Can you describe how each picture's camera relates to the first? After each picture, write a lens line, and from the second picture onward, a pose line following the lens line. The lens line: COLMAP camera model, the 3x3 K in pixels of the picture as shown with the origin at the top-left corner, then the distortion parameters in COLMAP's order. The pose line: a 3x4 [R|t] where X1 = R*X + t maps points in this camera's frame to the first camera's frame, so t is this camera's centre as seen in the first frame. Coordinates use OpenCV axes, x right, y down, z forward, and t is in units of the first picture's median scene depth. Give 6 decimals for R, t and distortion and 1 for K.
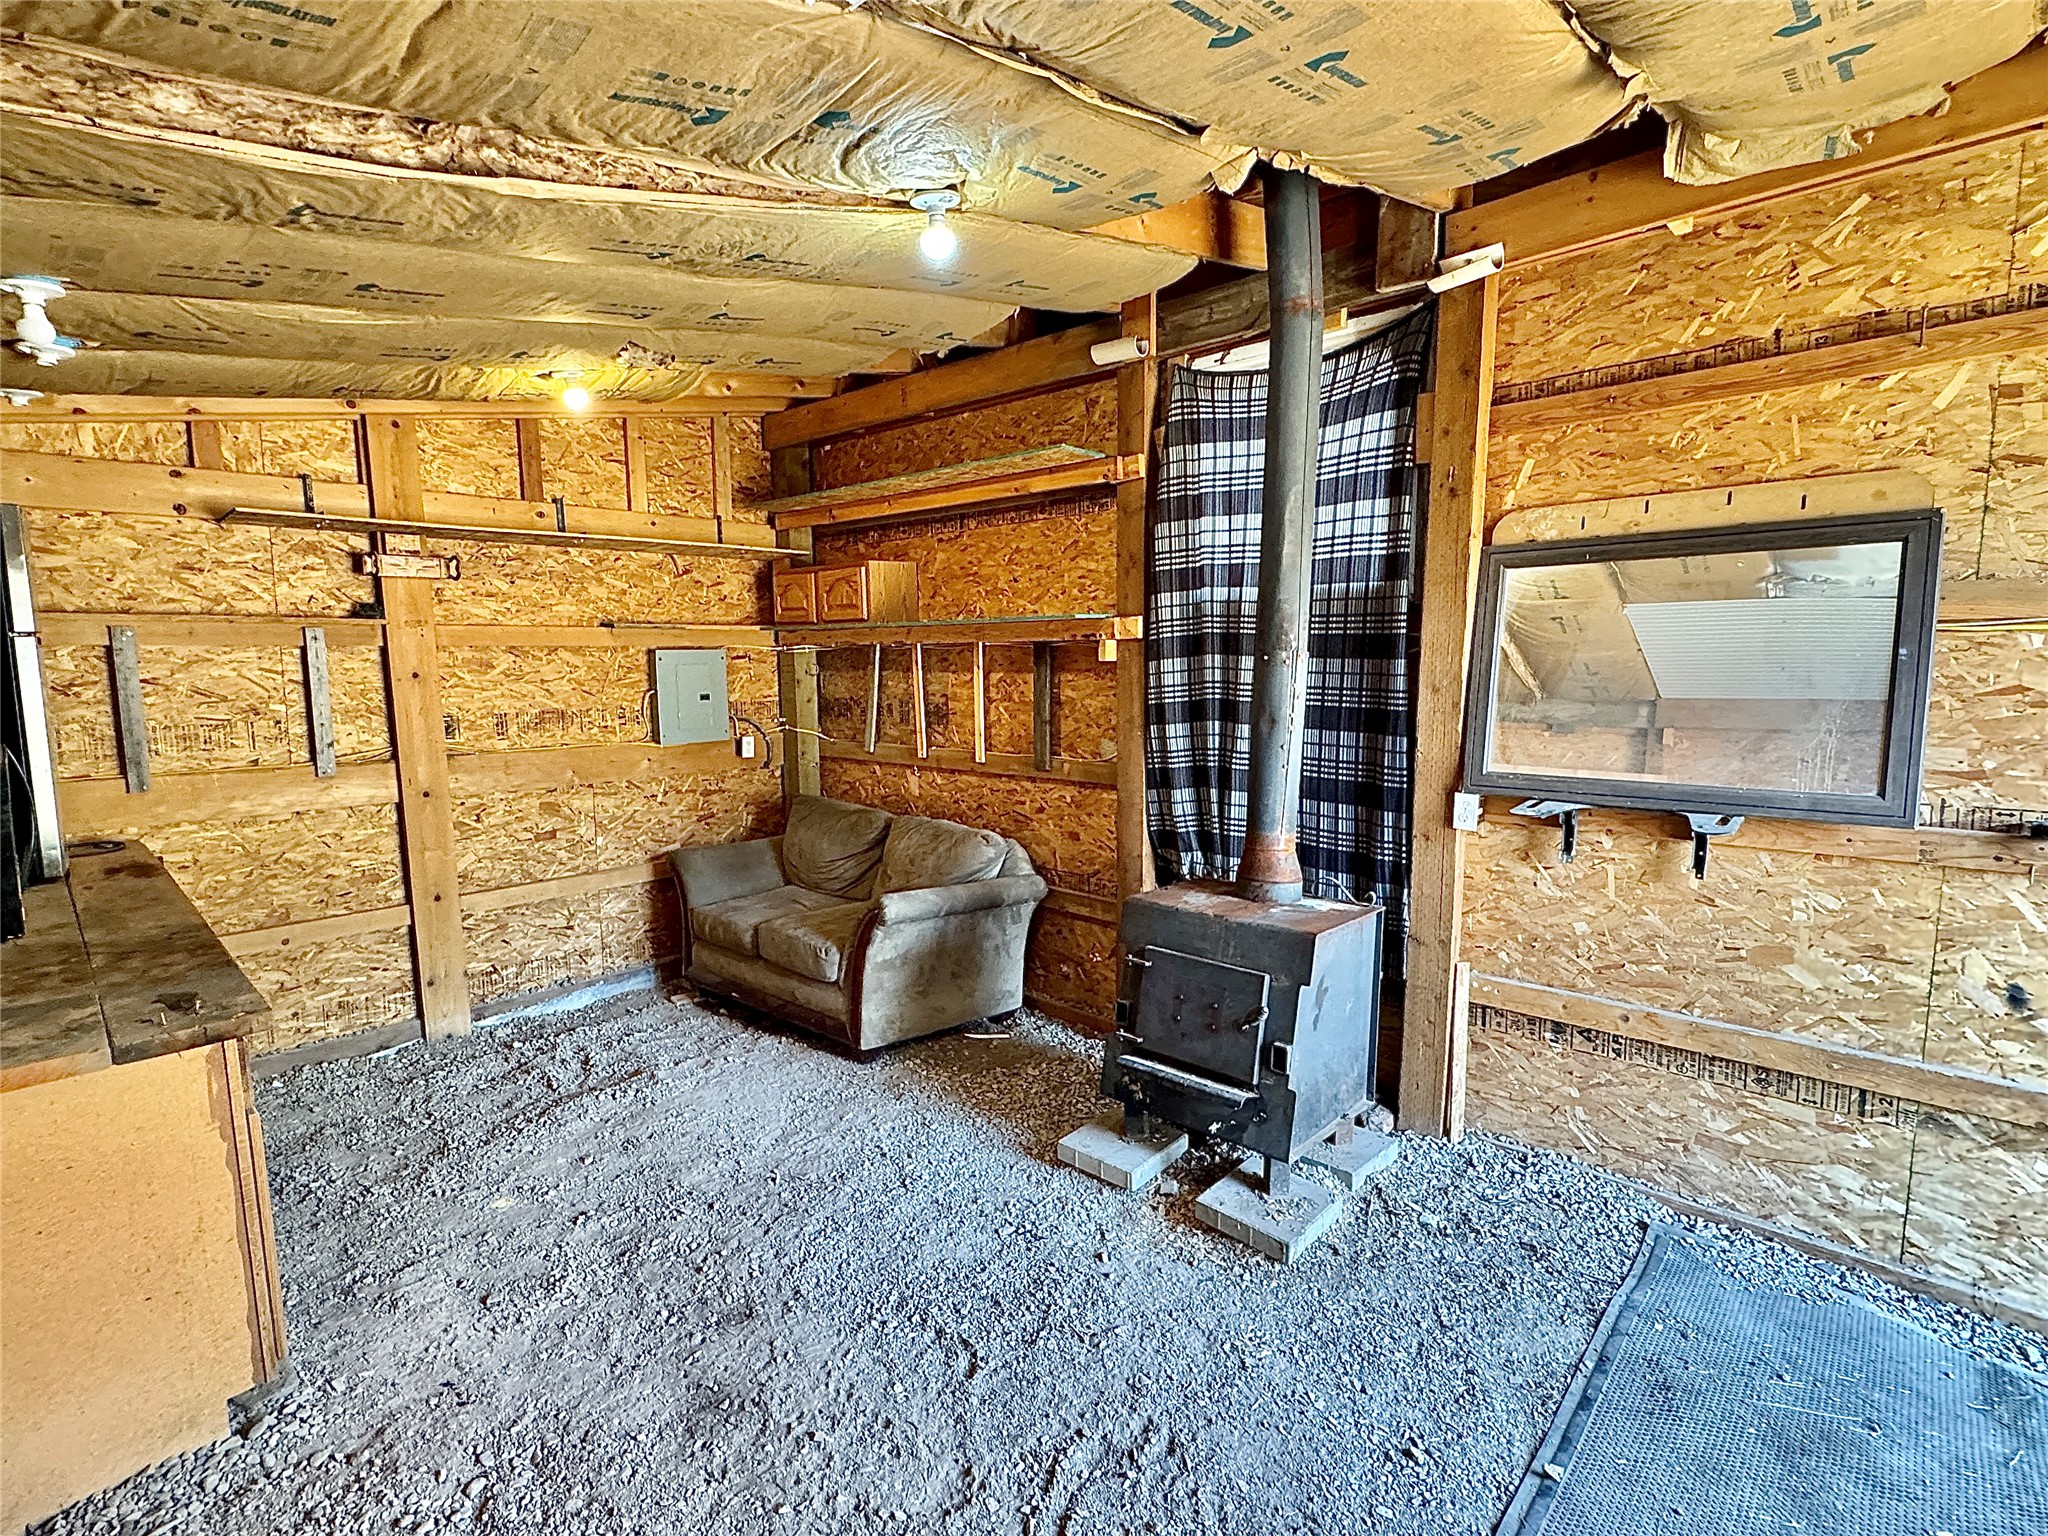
lens RADIAL K [[981.2, 0, 1027.5], [0, 981.2, 777.7], [0, 0, 1]] dist [-0.000735, 0.000126]
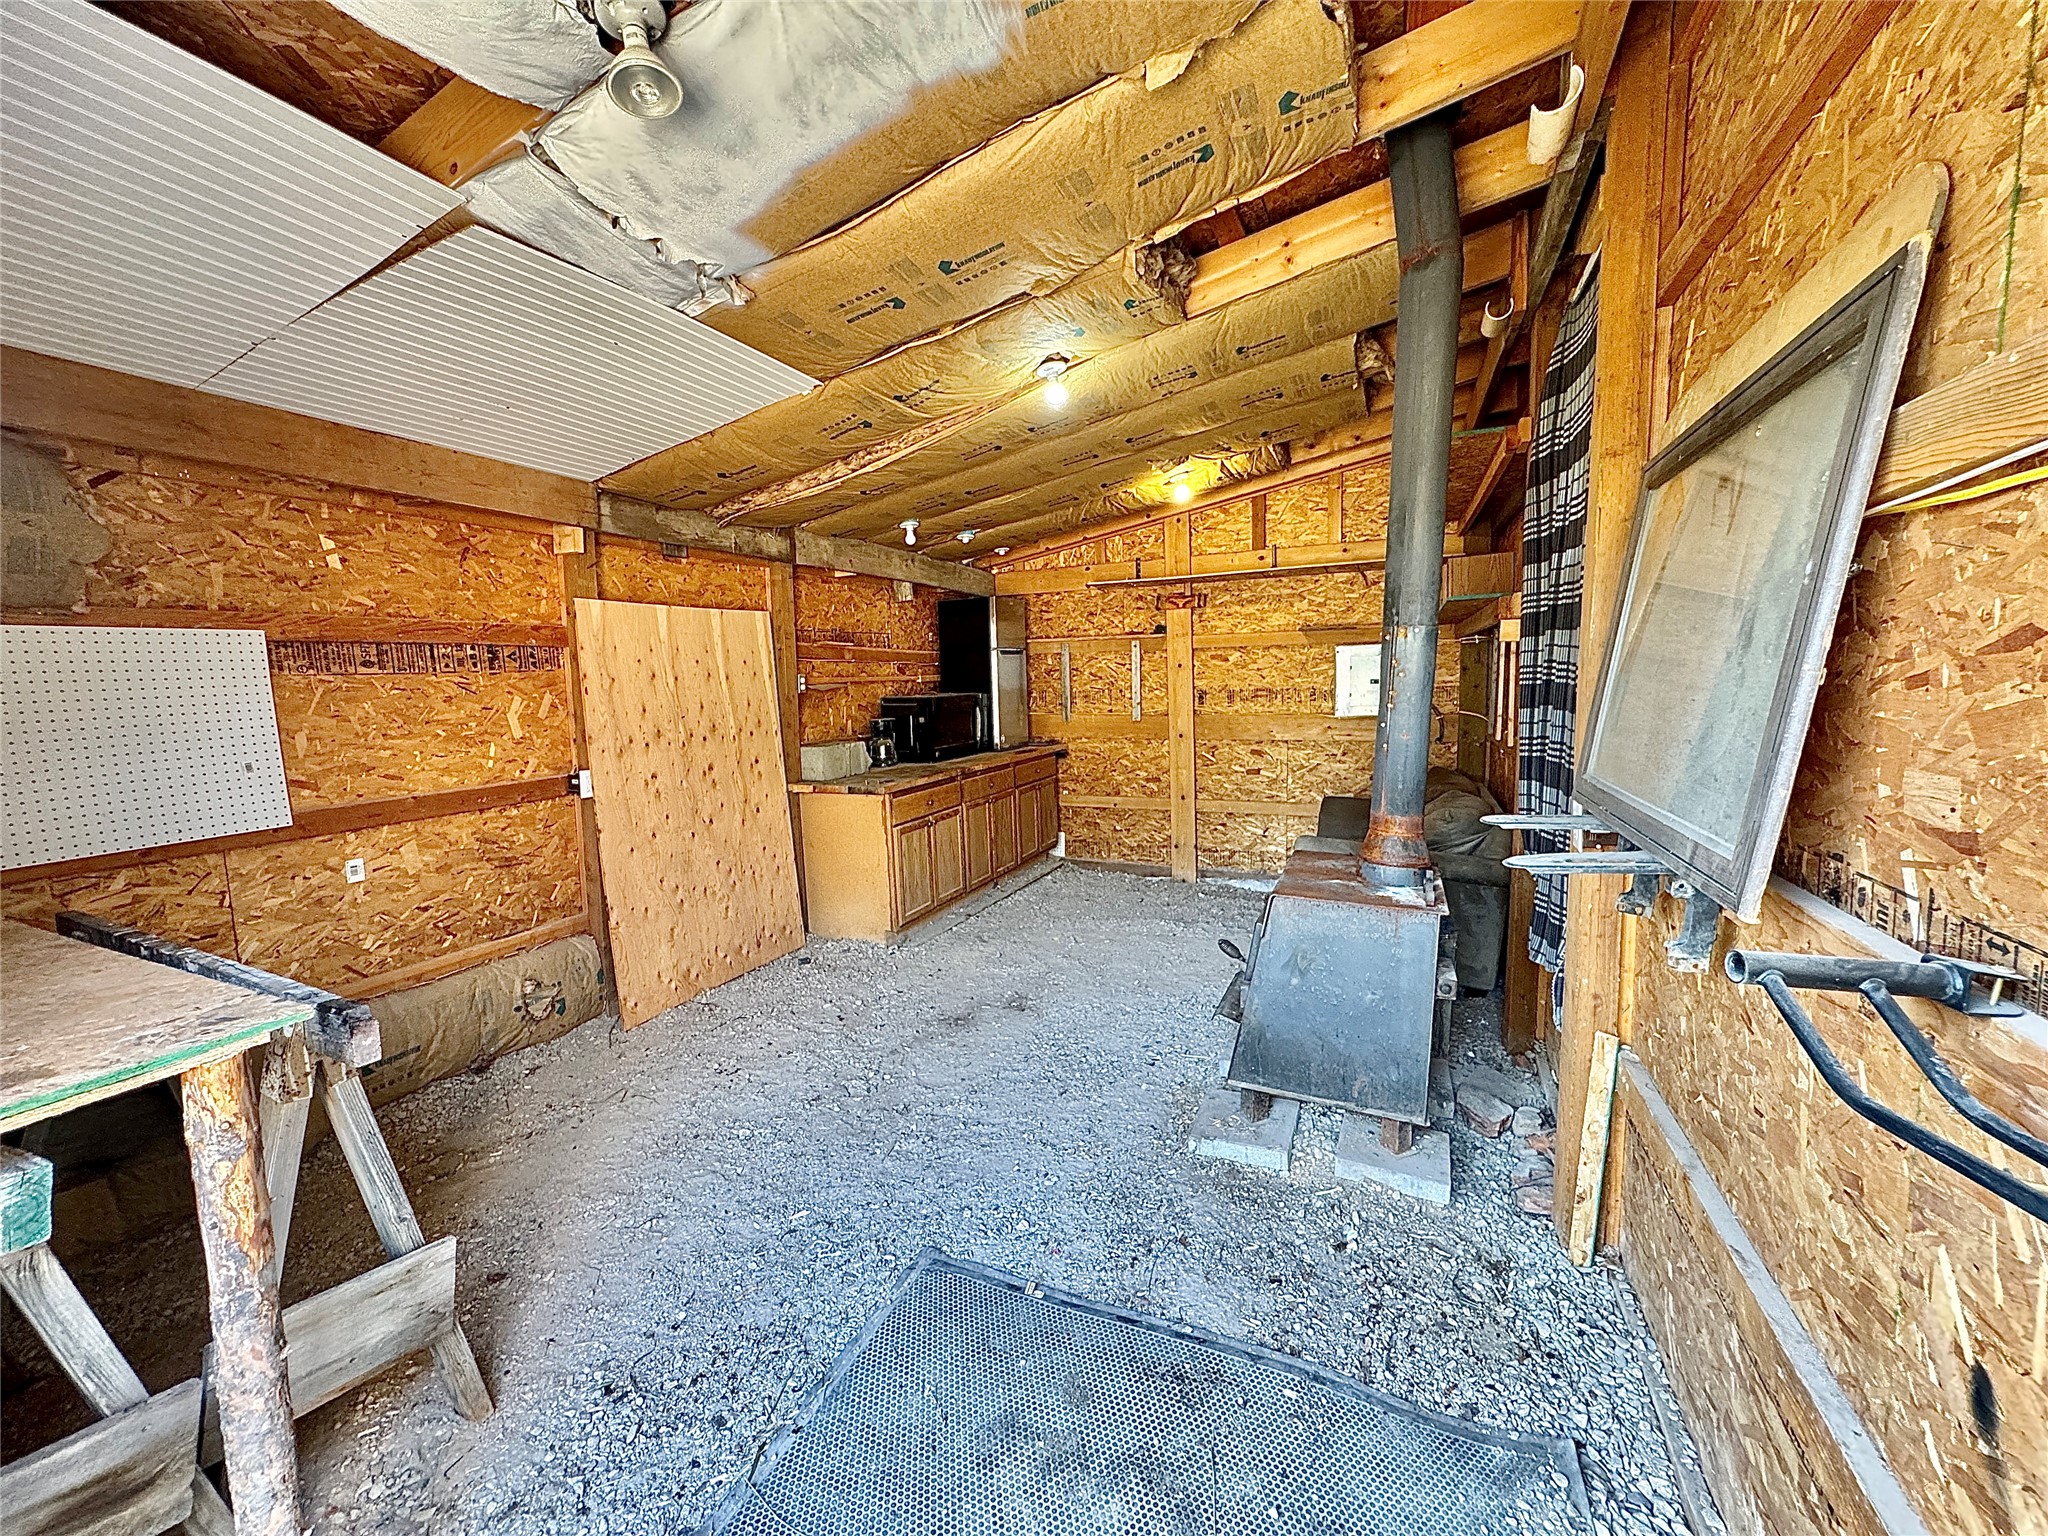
lens RADIAL K [[817.6, 0, 1016.6], [0, 817.6, 774.1], [0, 0, 1]] dist [-0.001539, -0.000041]
pose [[0.317695, 0.112956, -0.941441, 0.692816], [-0.095584, 0.991636, 0.086723, -0.013696], [0.943363, 0.062435, 0.325835, 0.294061]]
